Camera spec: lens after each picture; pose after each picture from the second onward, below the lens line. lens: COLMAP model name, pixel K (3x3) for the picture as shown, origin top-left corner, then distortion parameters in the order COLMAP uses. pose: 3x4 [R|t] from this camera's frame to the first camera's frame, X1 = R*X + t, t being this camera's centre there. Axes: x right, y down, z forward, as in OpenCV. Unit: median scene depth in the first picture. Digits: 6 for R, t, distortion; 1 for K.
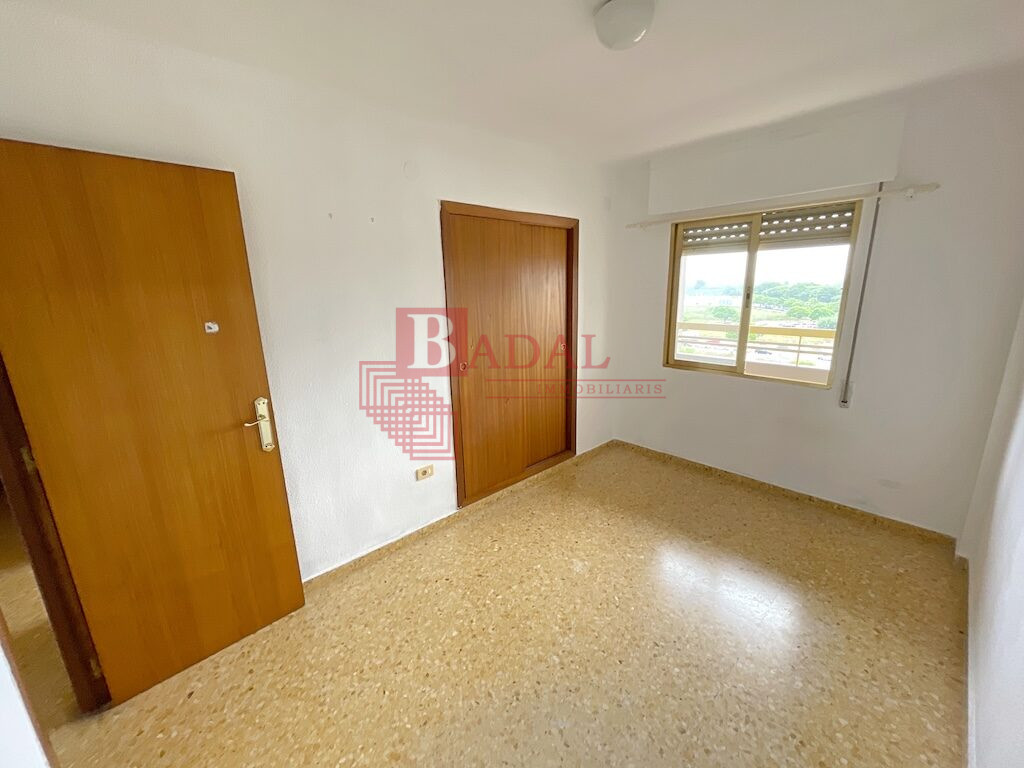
lens RADIAL K [[412.4, 0, 511.5], [0, 412.4, 383.3], [0, 0, 1]] dist [-0.006211, 0.000838]
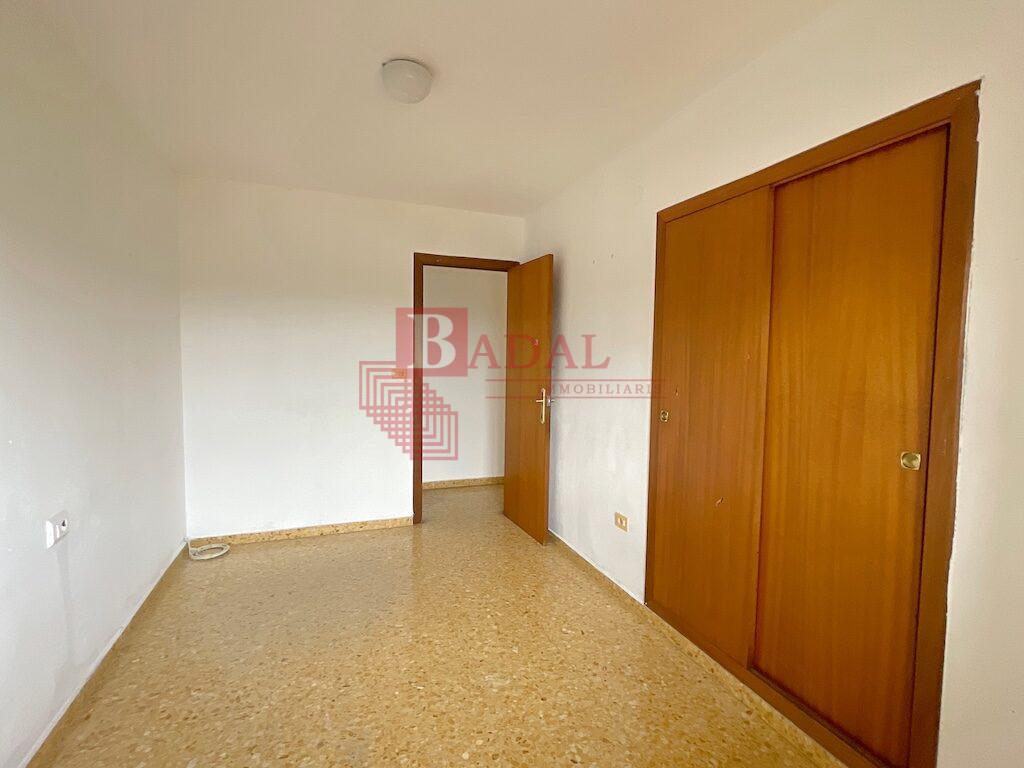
lens RADIAL K [[486.2, 0, 512.2], [0, 486.2, 381.4], [0, 0, 1]] dist [-0.000573, -0.000034]
pose [[-0.368255, 0.073199, -0.926839, 1.004480], [-0.223943, 0.960561, 0.164840, -0.233755], [0.902351, 0.268263, -0.337339, 1.306040]]
